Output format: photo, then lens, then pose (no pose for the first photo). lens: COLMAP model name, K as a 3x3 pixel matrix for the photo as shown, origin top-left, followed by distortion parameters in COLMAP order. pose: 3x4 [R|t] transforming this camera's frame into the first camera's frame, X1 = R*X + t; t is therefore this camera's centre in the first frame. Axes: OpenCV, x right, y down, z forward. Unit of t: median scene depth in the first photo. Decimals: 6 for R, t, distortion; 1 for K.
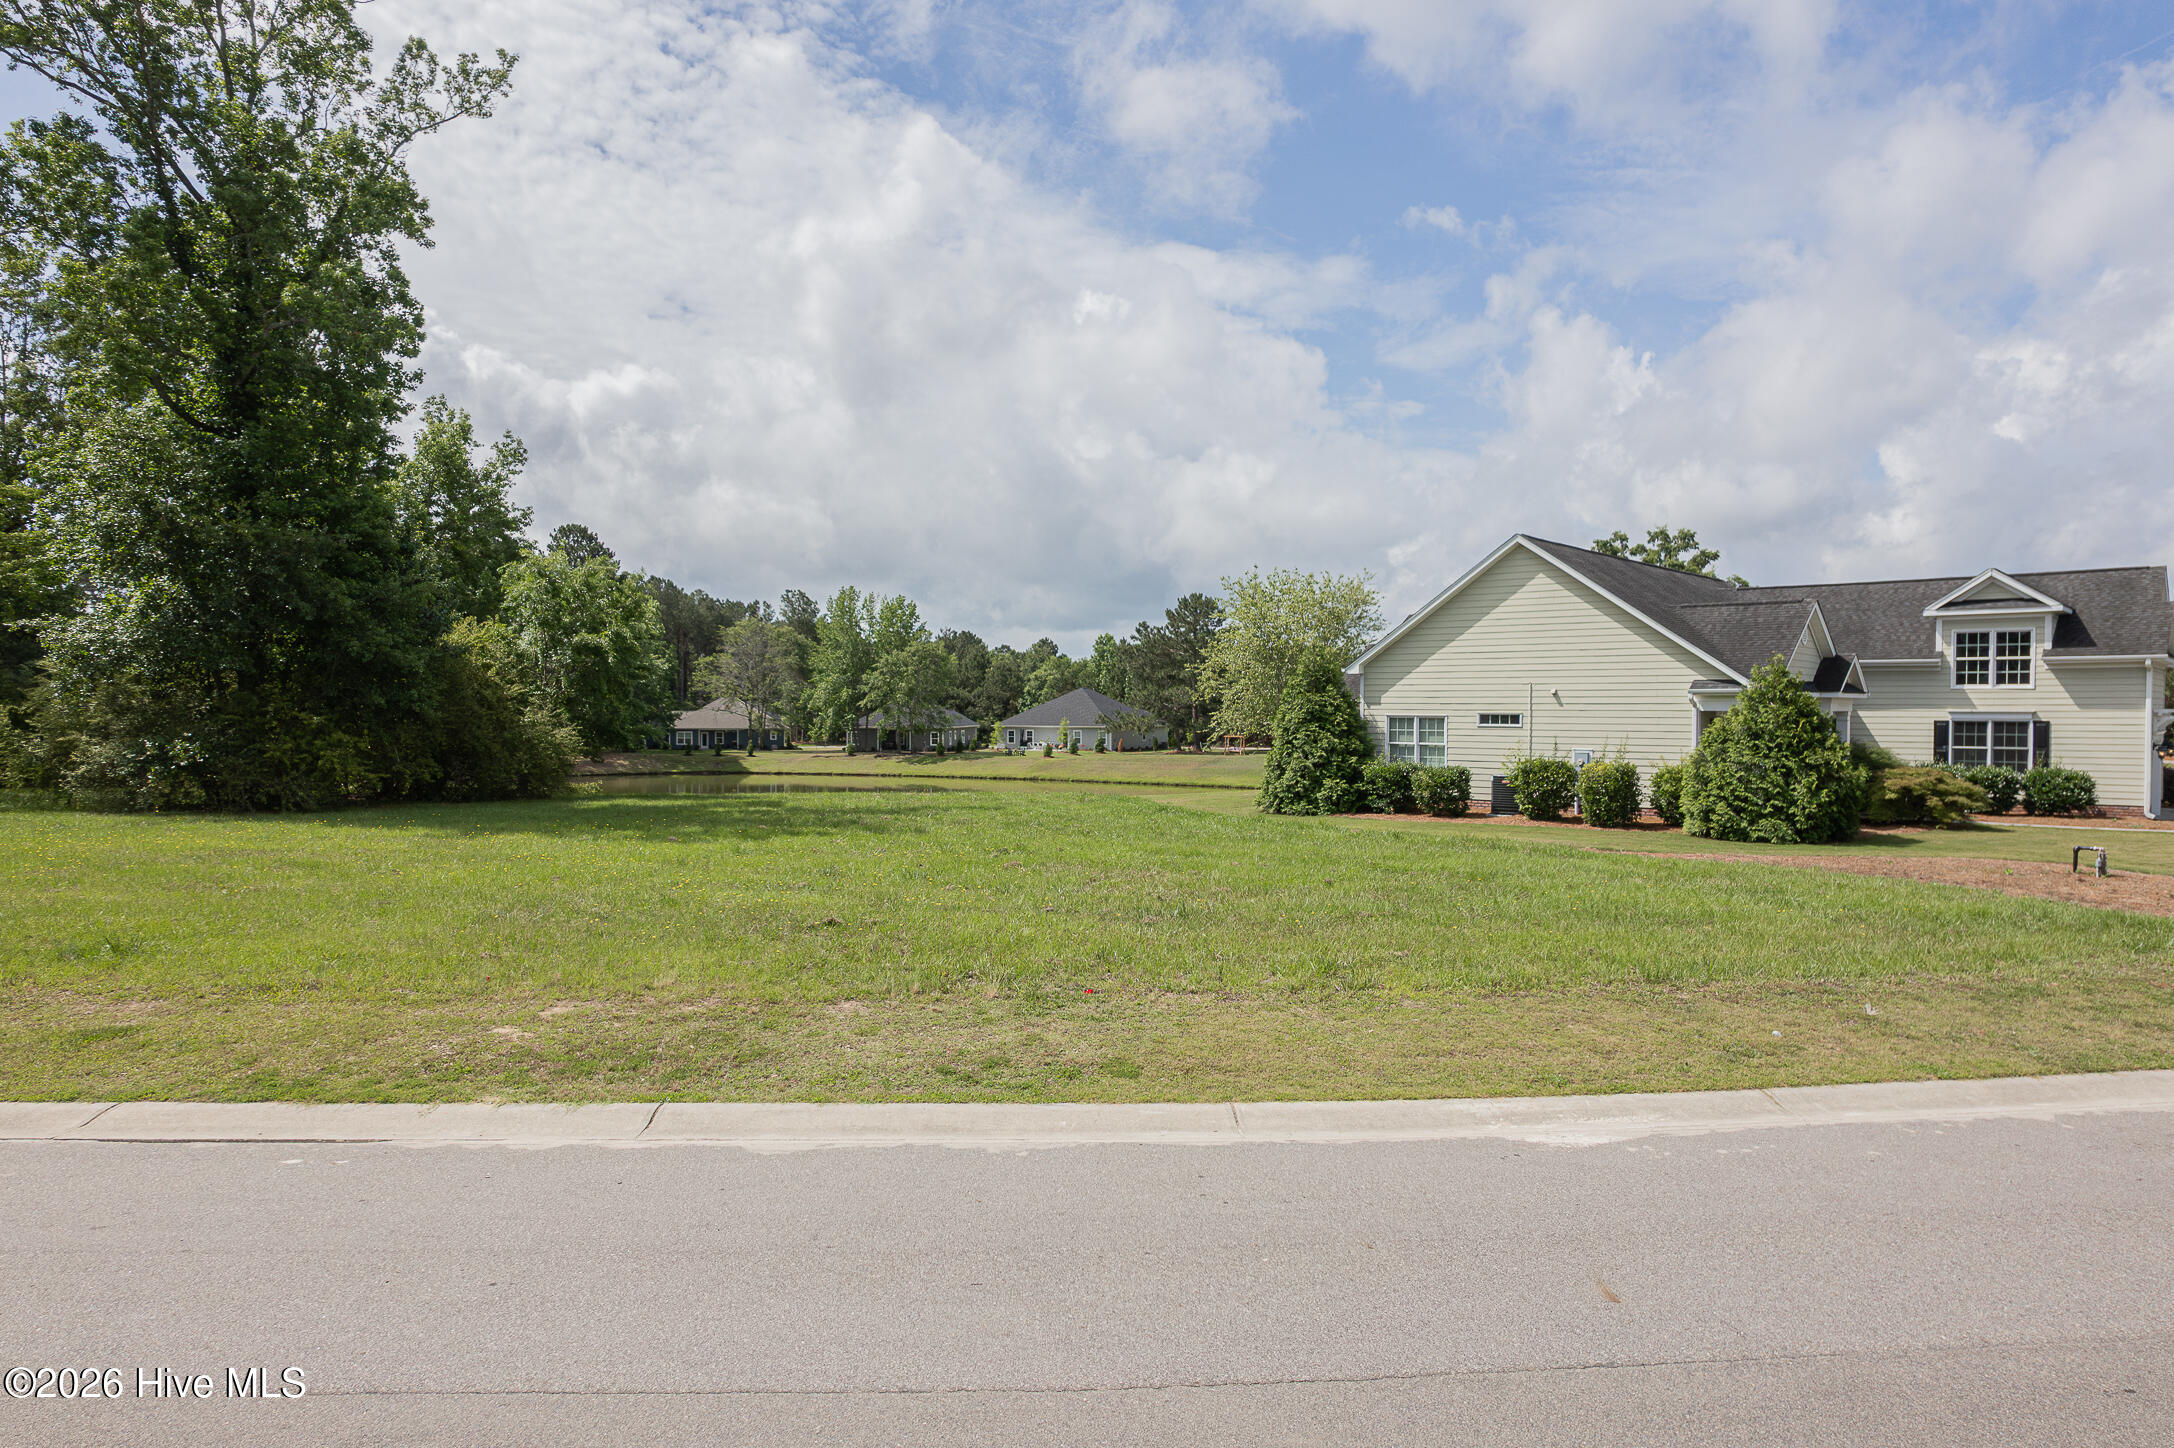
lens RADIAL K [[1382.8, 0, 1087.0], [0, 1382.8, 724.0], [0, 0, 1]] dist [-0.051665, 0.001663]
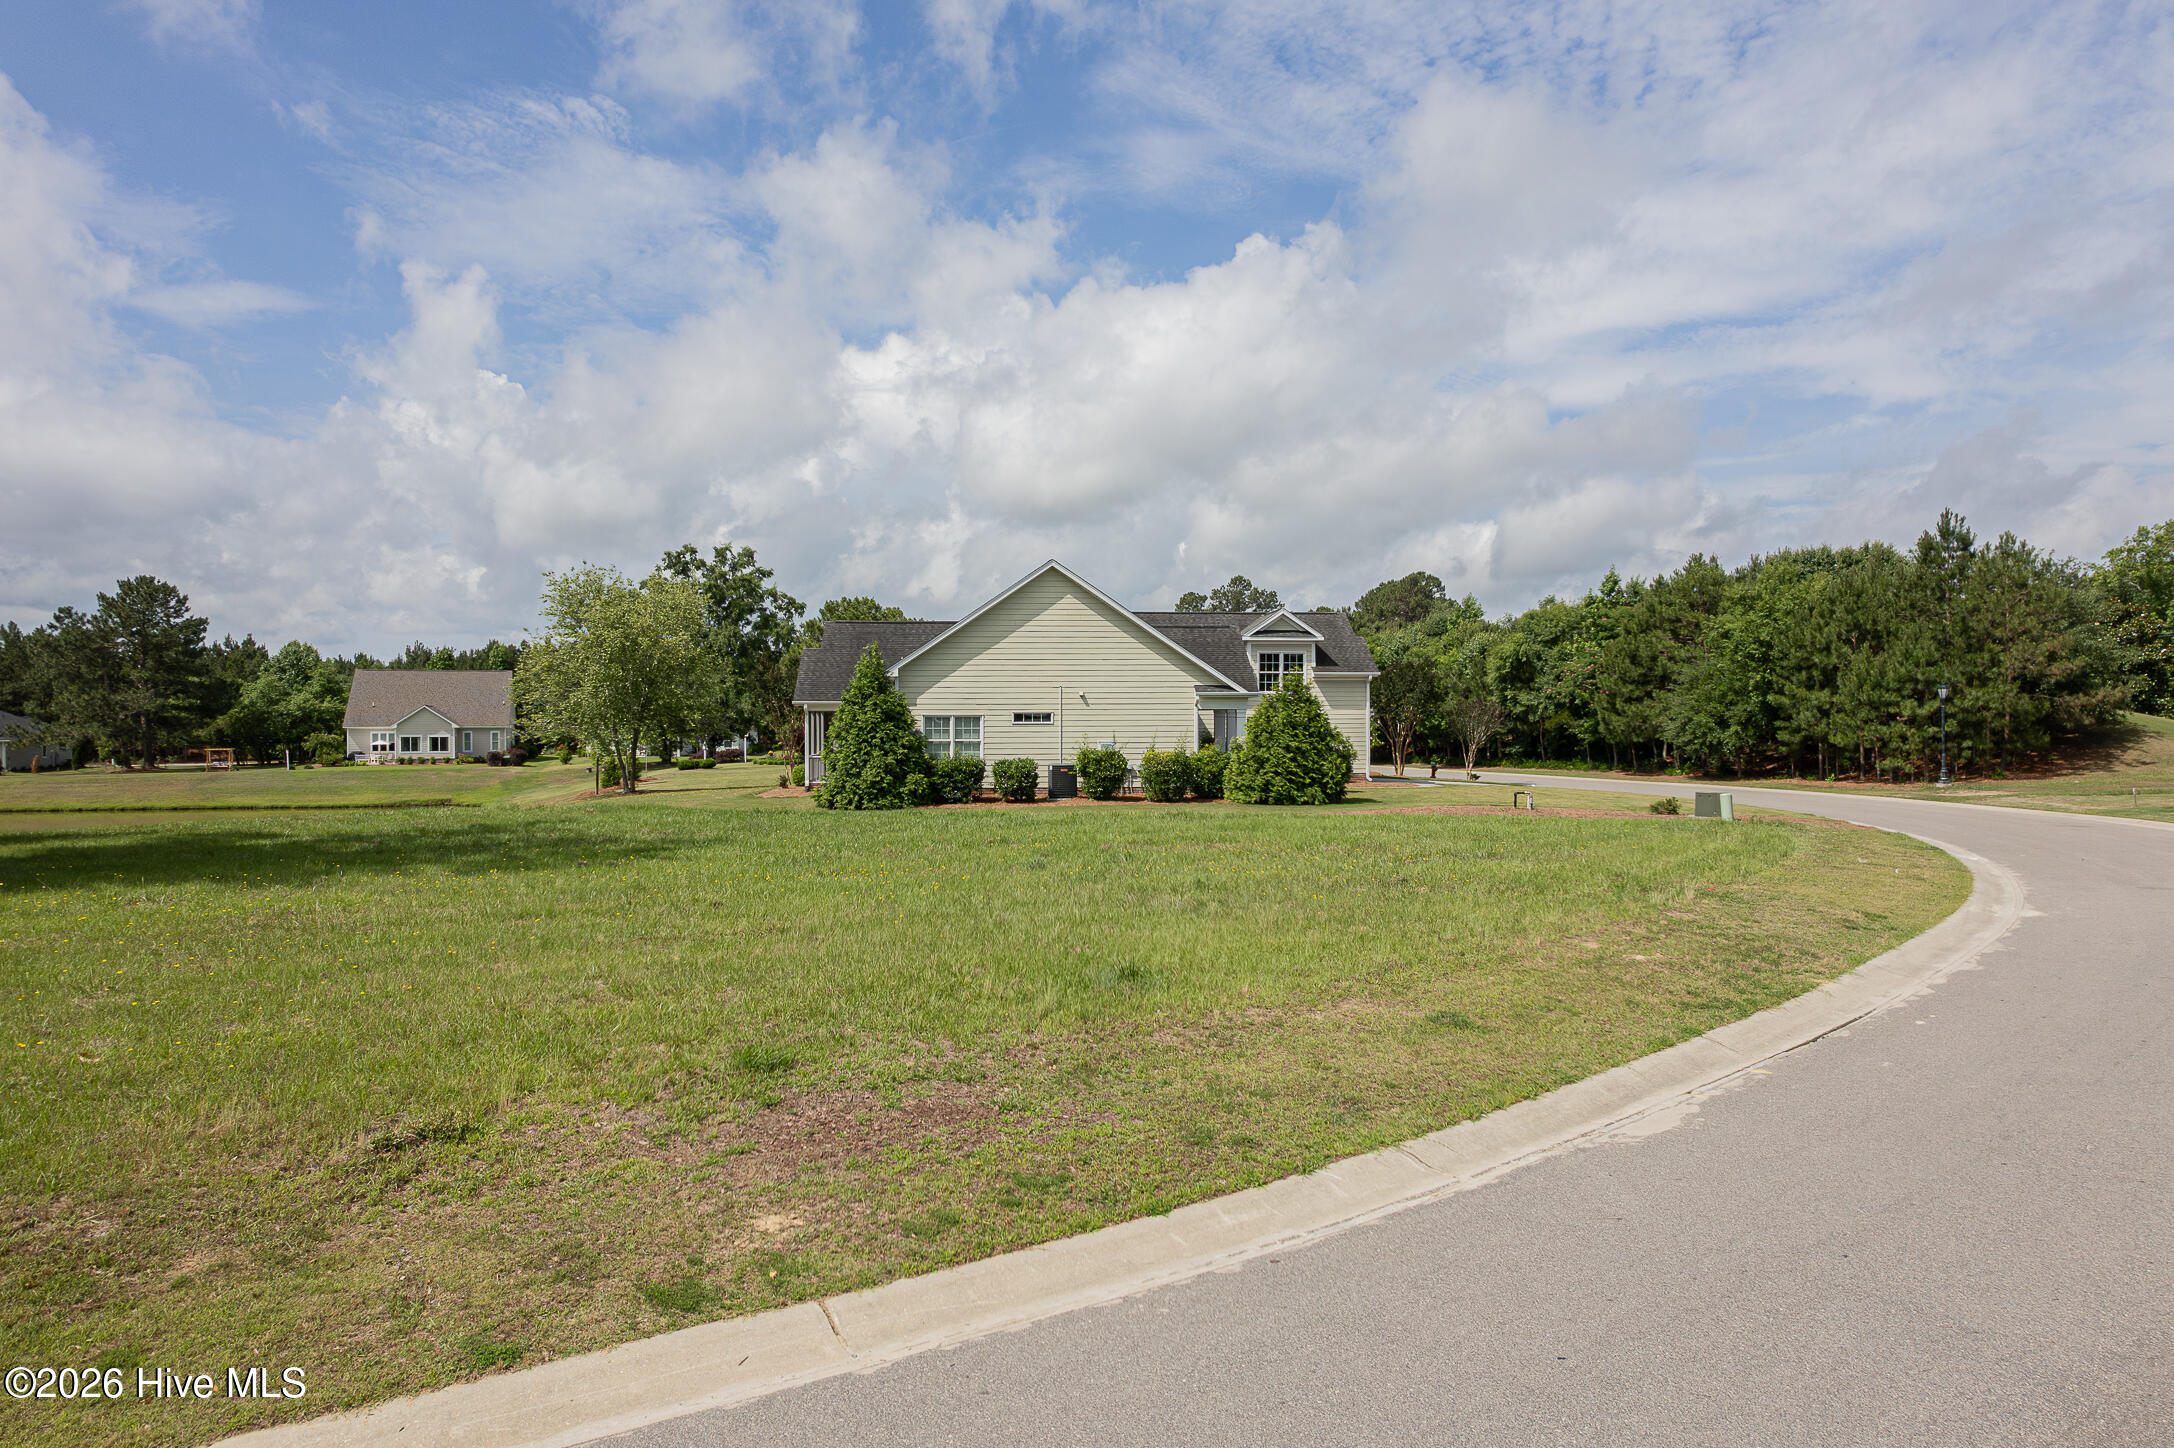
lens RADIAL K [[1400.0, 0, 1113.9], [0, 1400.0, 730.4], [0, 0, 1]] dist [-0.073202, 0.072745]
pose [[0.688441, -0.011149, 0.725207, -0.485483], [0.012783, 0.999913, 0.003237, 0.004167], [-0.725180, 0.007042, 0.688523, 0.131437]]
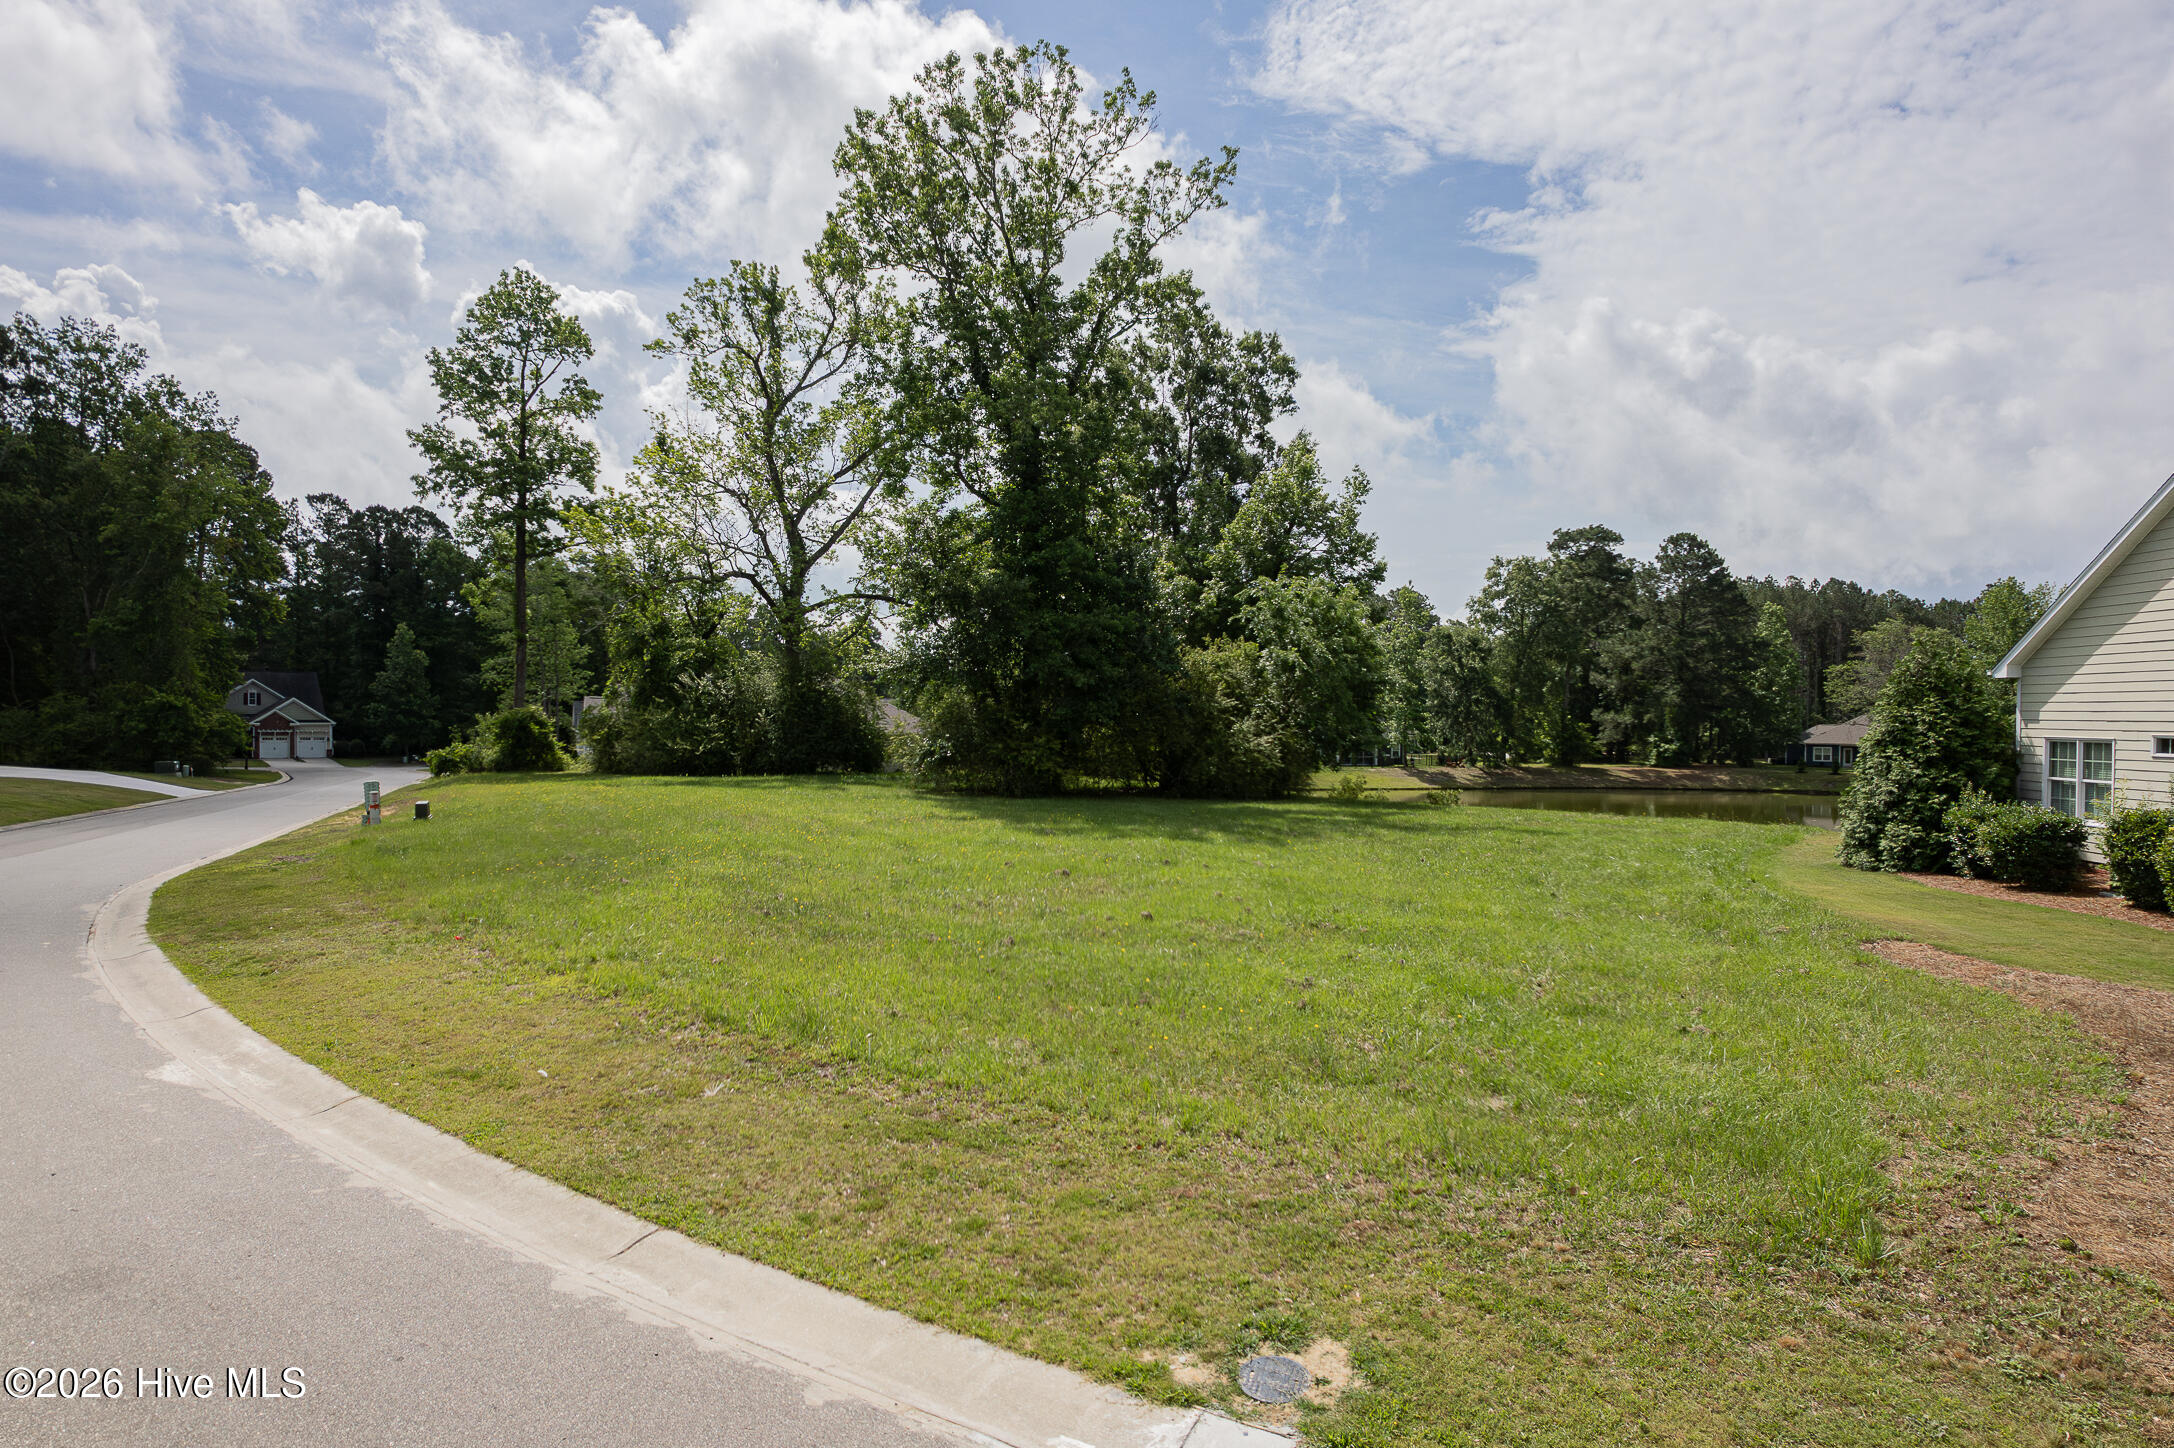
lens RADIAL K [[1400.0, 0, 1113.9], [0, 1400.0, 730.4], [0, 0, 1]] dist [-0.073202, 0.072745]
pose [[0.616757, 0.013864, -0.787031, 0.473789], [-0.016997, 0.999846, 0.004294, -0.005207], [0.786970, 0.010729, 0.616898, 0.216673]]
